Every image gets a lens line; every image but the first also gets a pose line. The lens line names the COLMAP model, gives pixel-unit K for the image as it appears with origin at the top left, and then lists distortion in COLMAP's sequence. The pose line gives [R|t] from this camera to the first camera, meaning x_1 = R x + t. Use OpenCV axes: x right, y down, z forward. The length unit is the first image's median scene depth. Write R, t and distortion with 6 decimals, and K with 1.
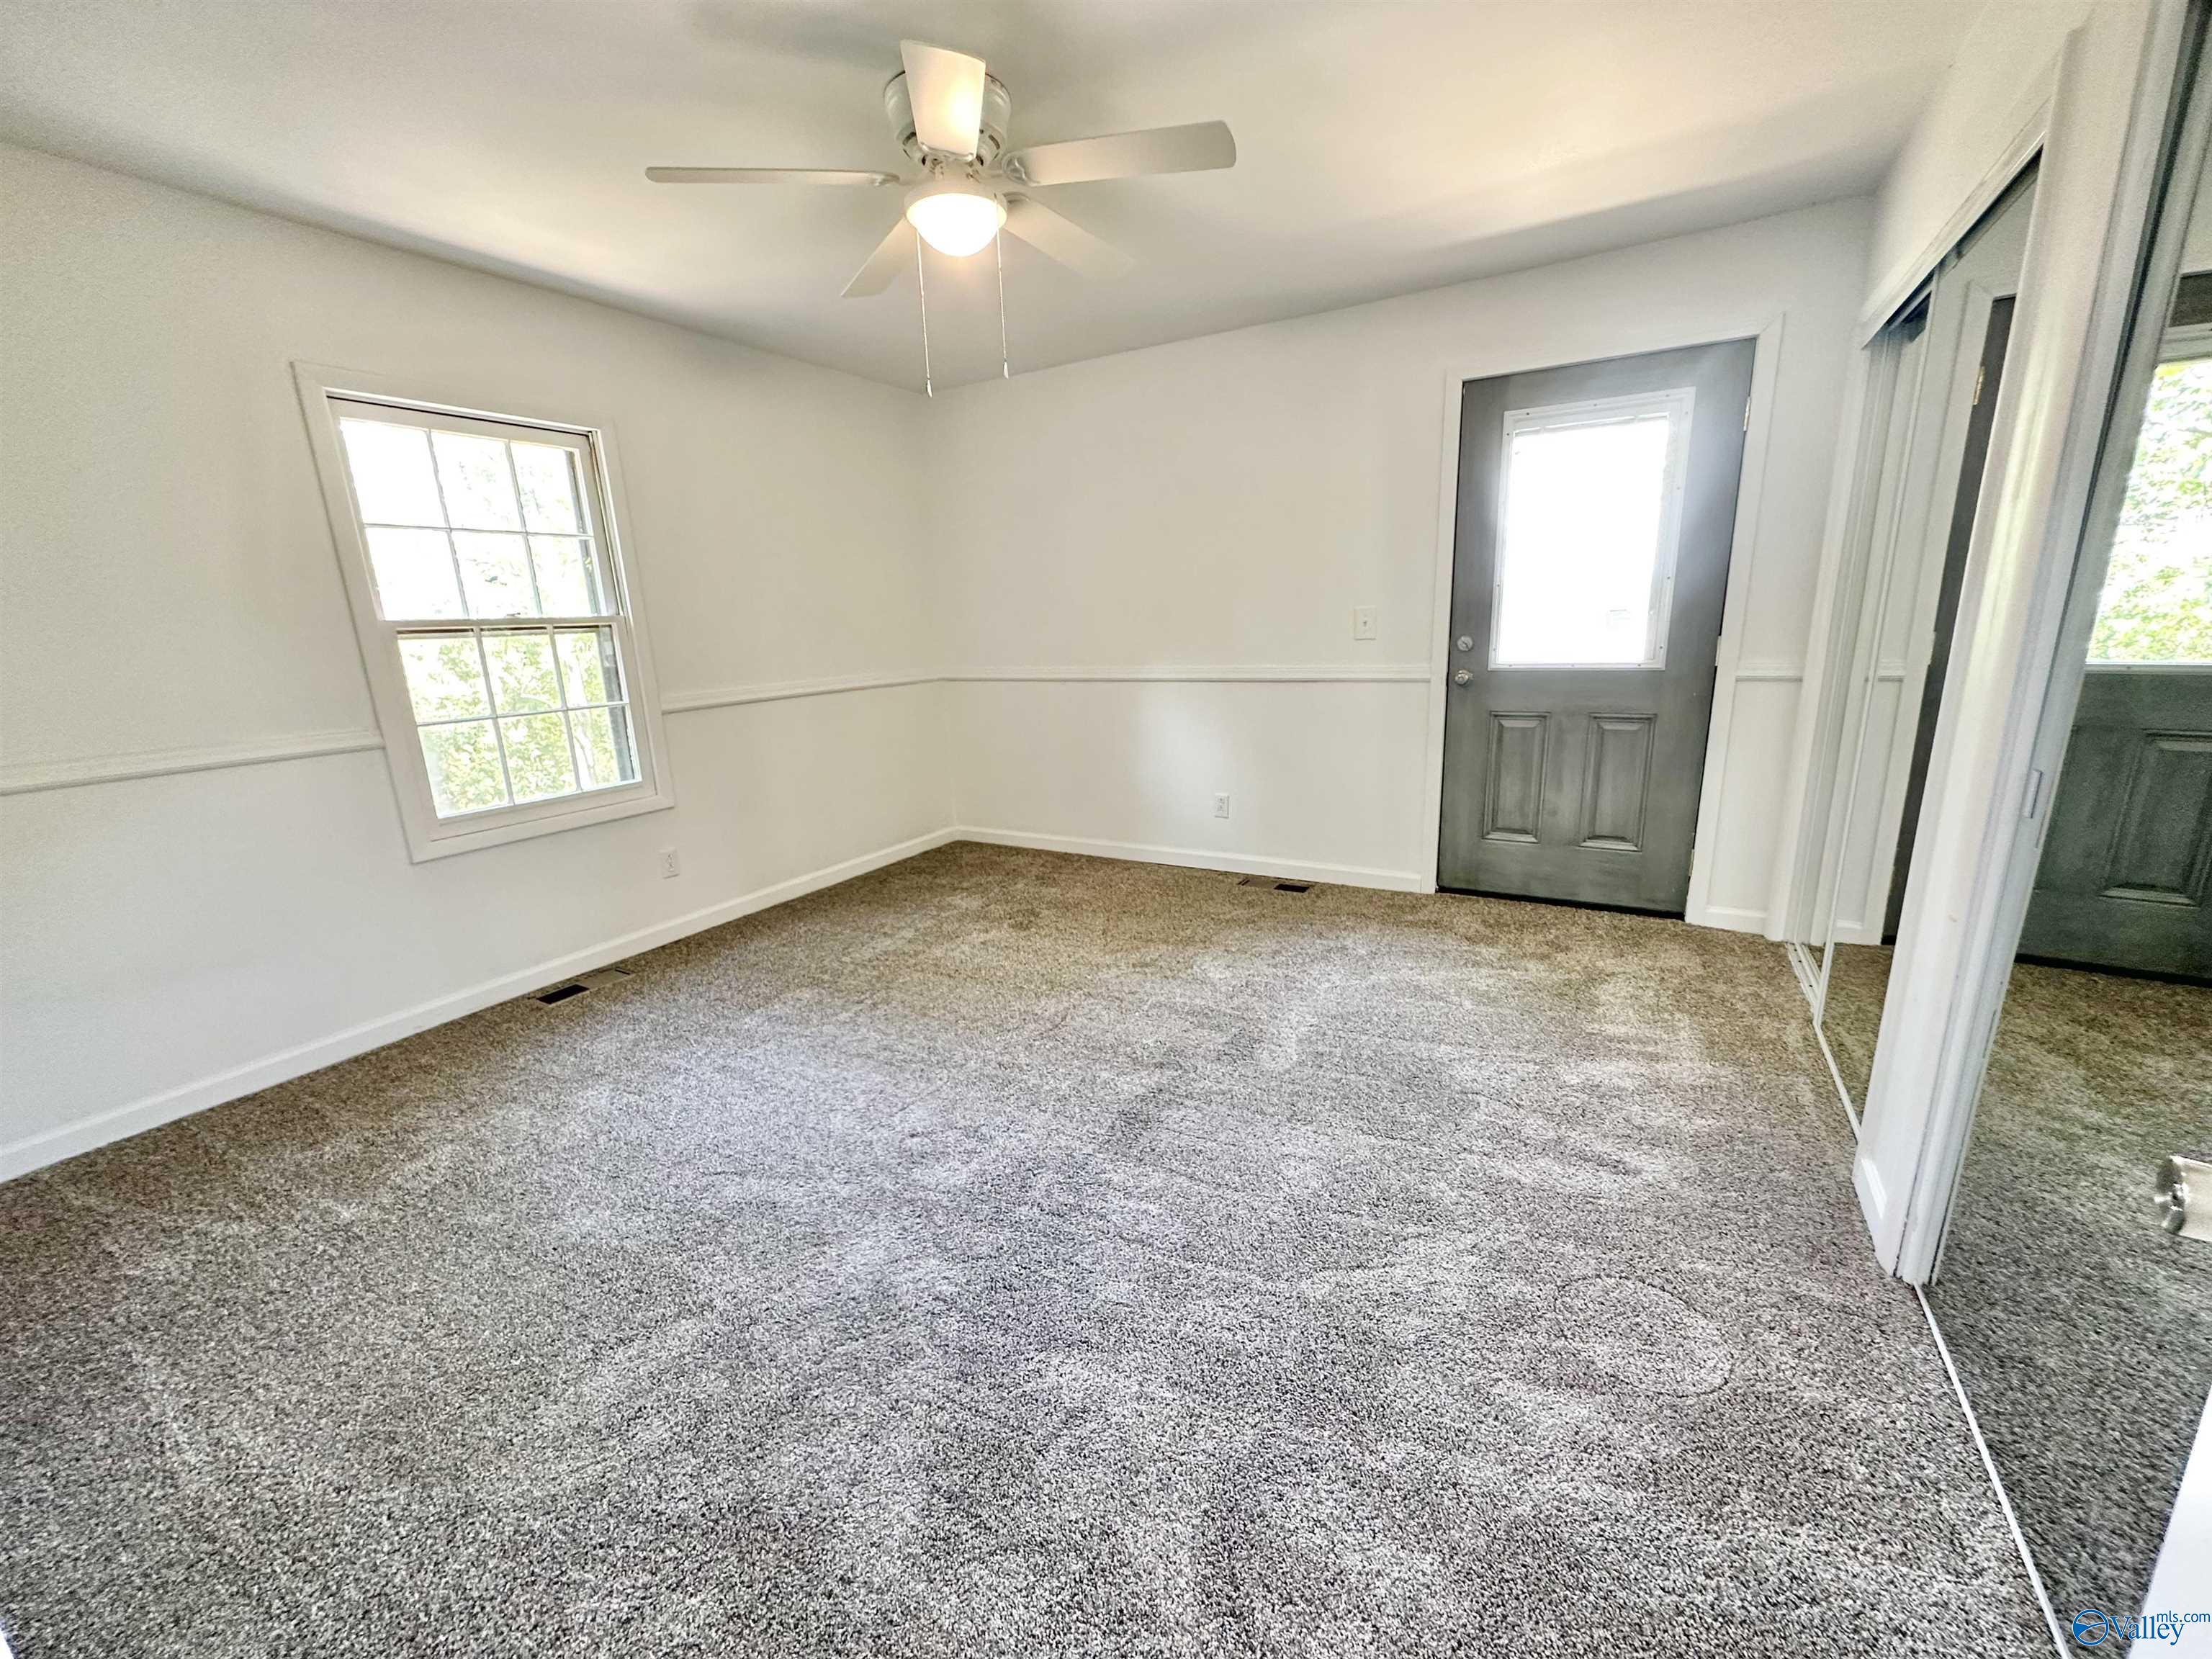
lens RADIAL K [[880.7, 0, 1106.8], [0, 880.7, 827.8], [0, 0, 1]] dist [-0.003348, 0.001289]
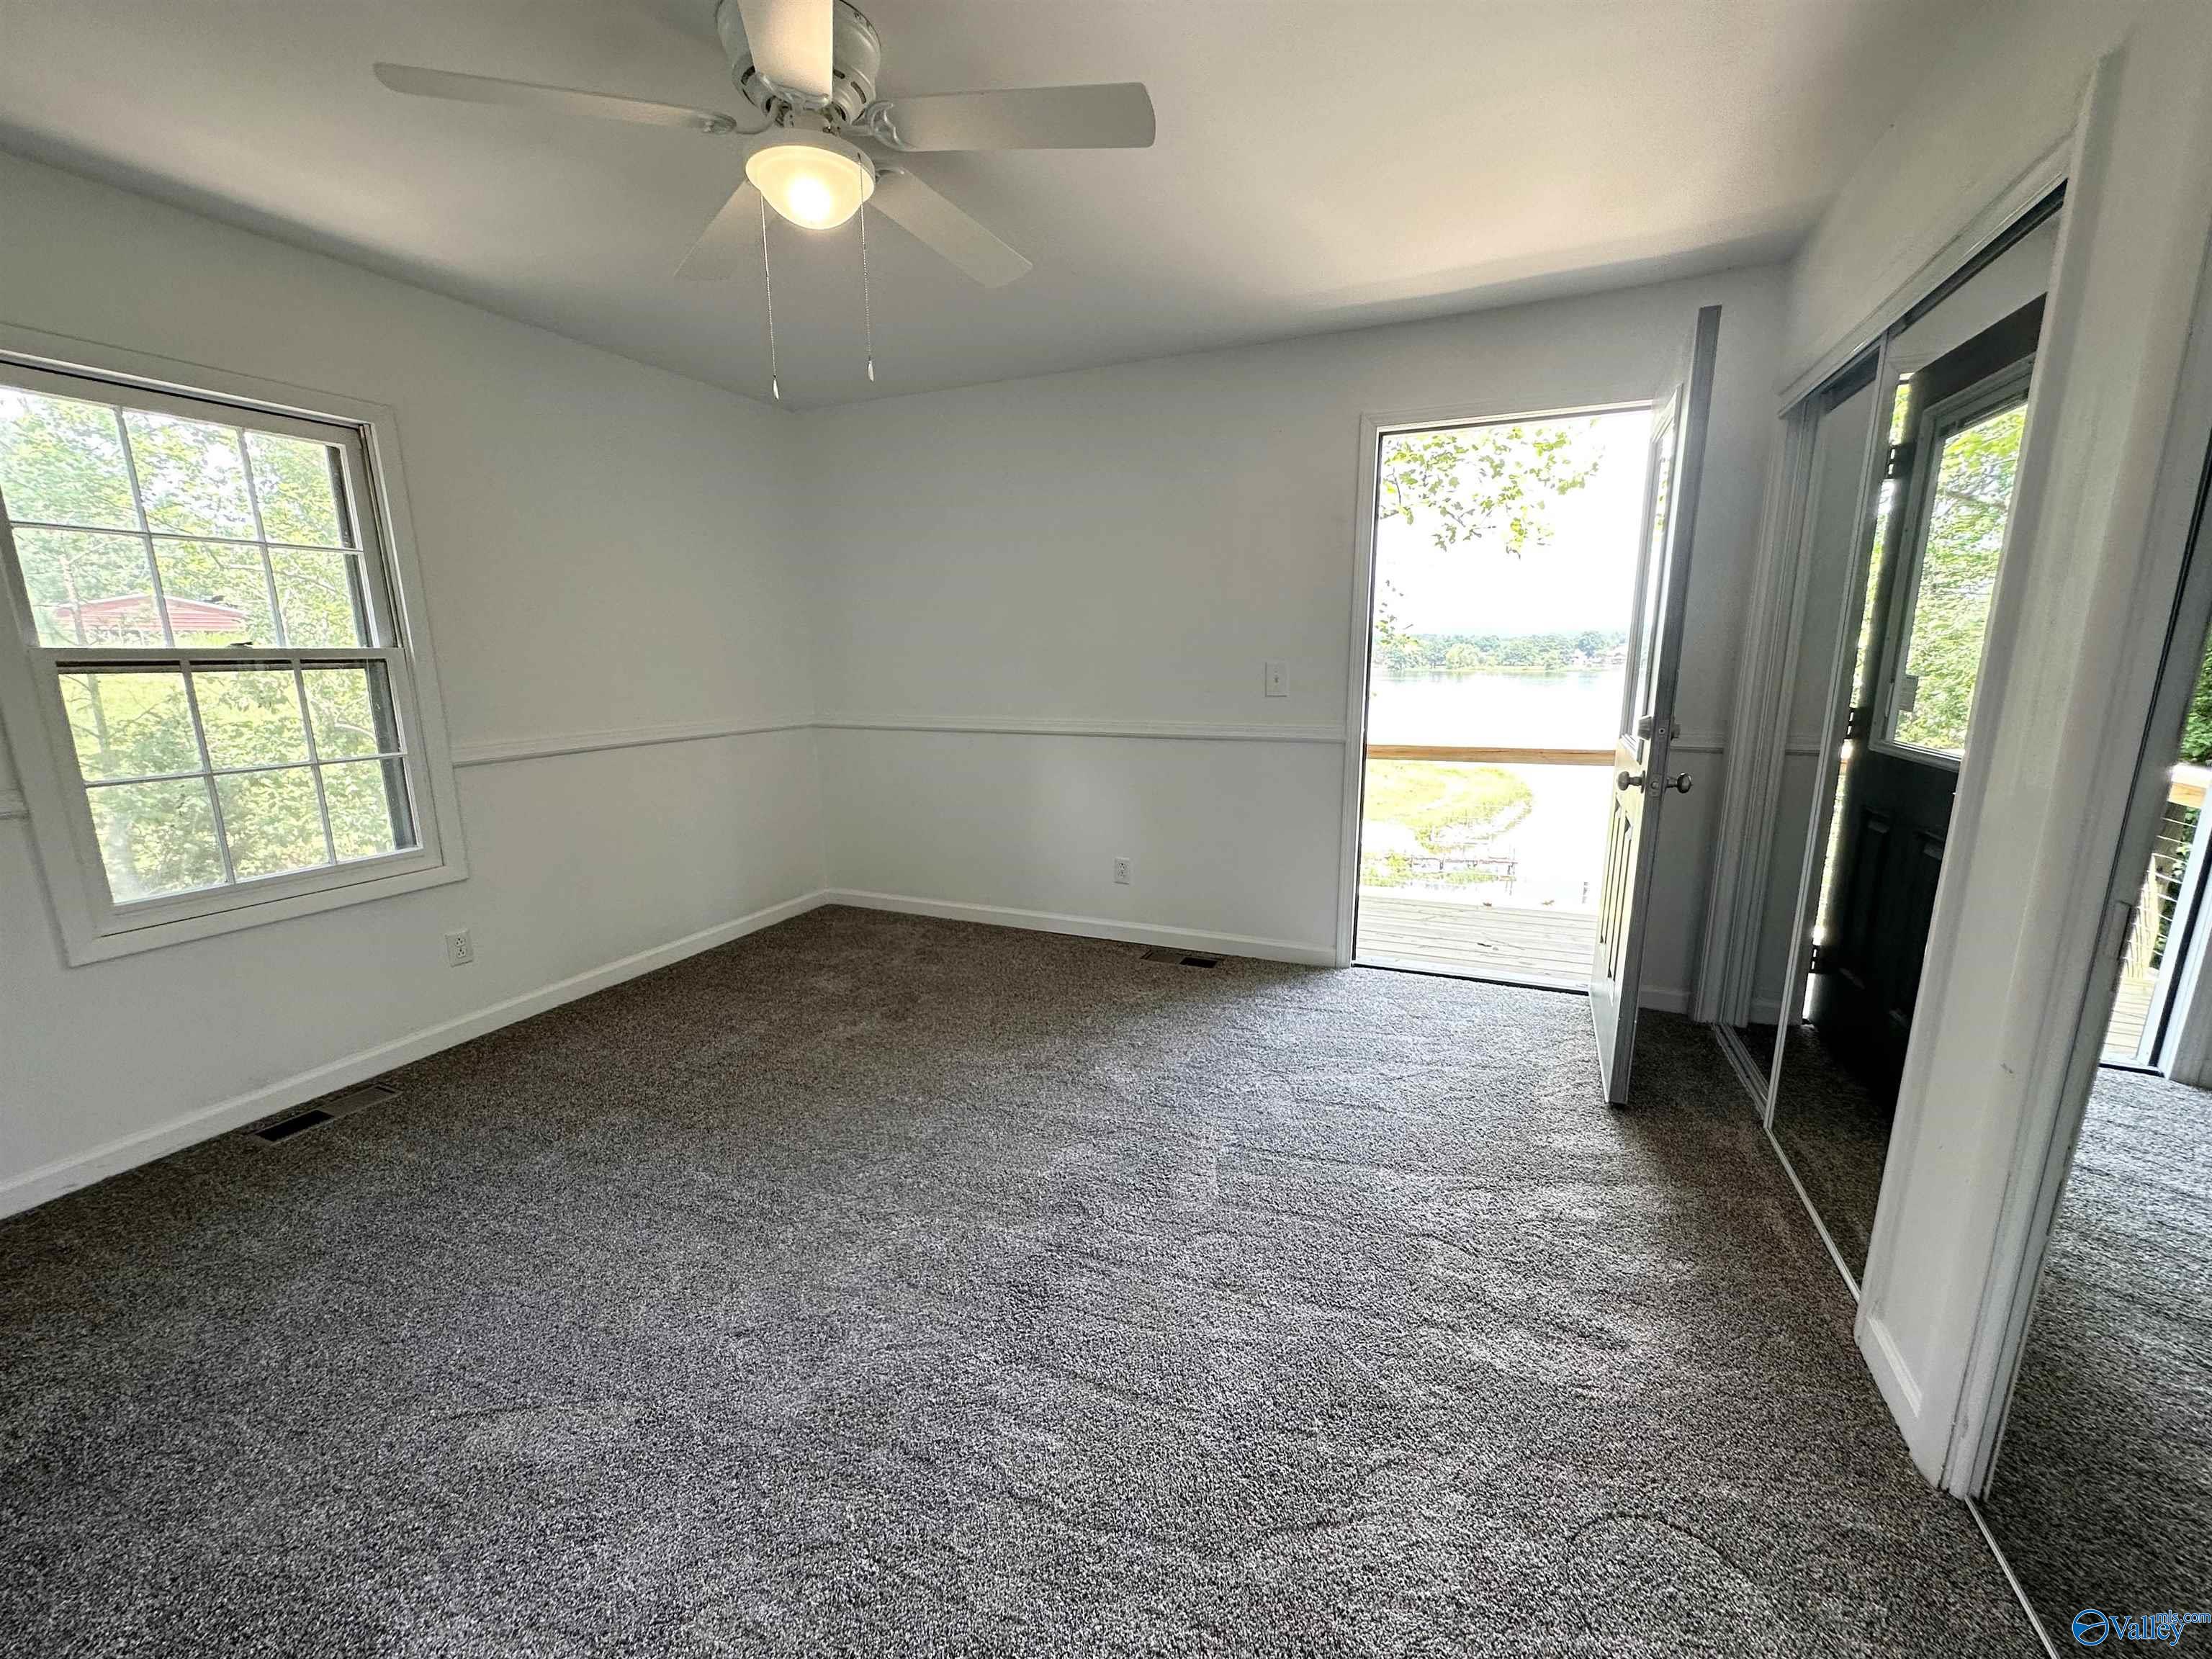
lens RADIAL K [[880.7, 0, 1104.5], [0, 880.7, 832.6], [0, 0, 1]] dist [-0.003348, 0.001289]
pose [[0.992671, 0.004067, 0.120783, 0.001982], [0.000371, 0.999326, -0.036694, -0.049282], [-0.120851, 0.036470, 0.992001, 0.143729]]
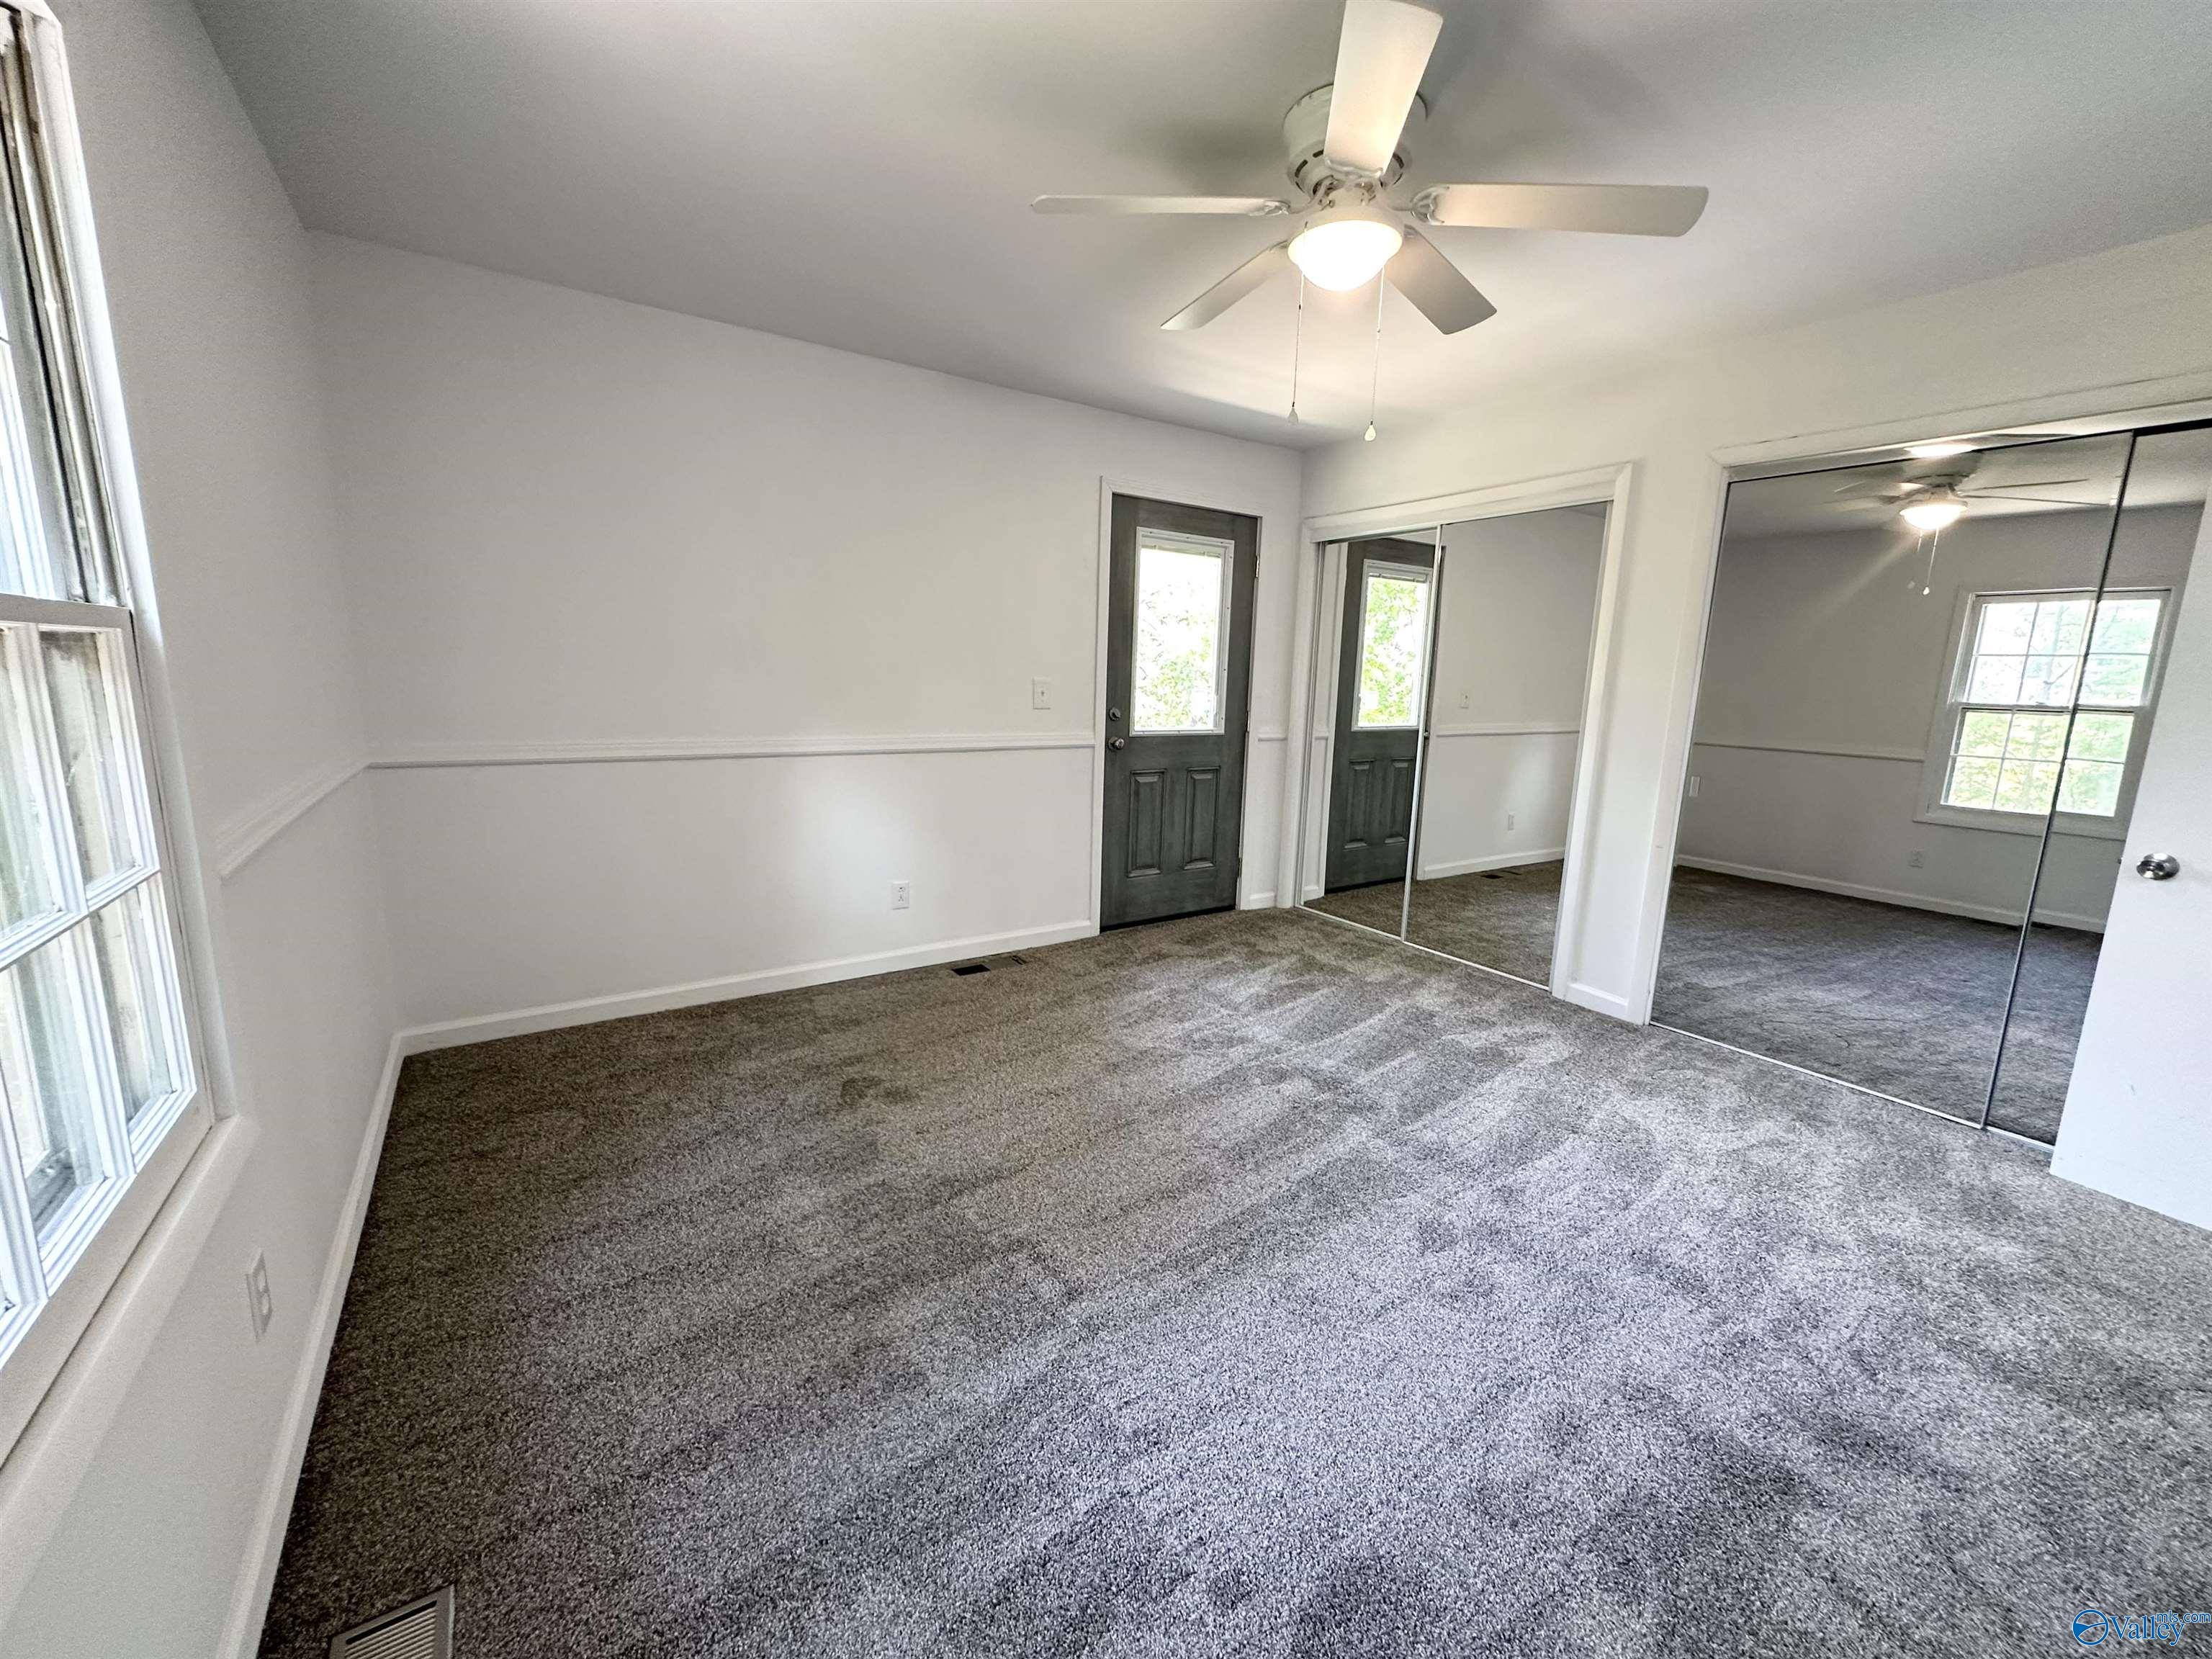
lens RADIAL K [[880.7, 0, 1109.0], [0, 880.7, 831.3], [0, 0, 1]] dist [-0.003348, 0.001289]
pose [[0.434650, -0.110247, 0.893826, -0.857766], [0.167853, 0.985005, 0.039870, -0.136828], [-0.884819, 0.132702, 0.446638, 0.663282]]
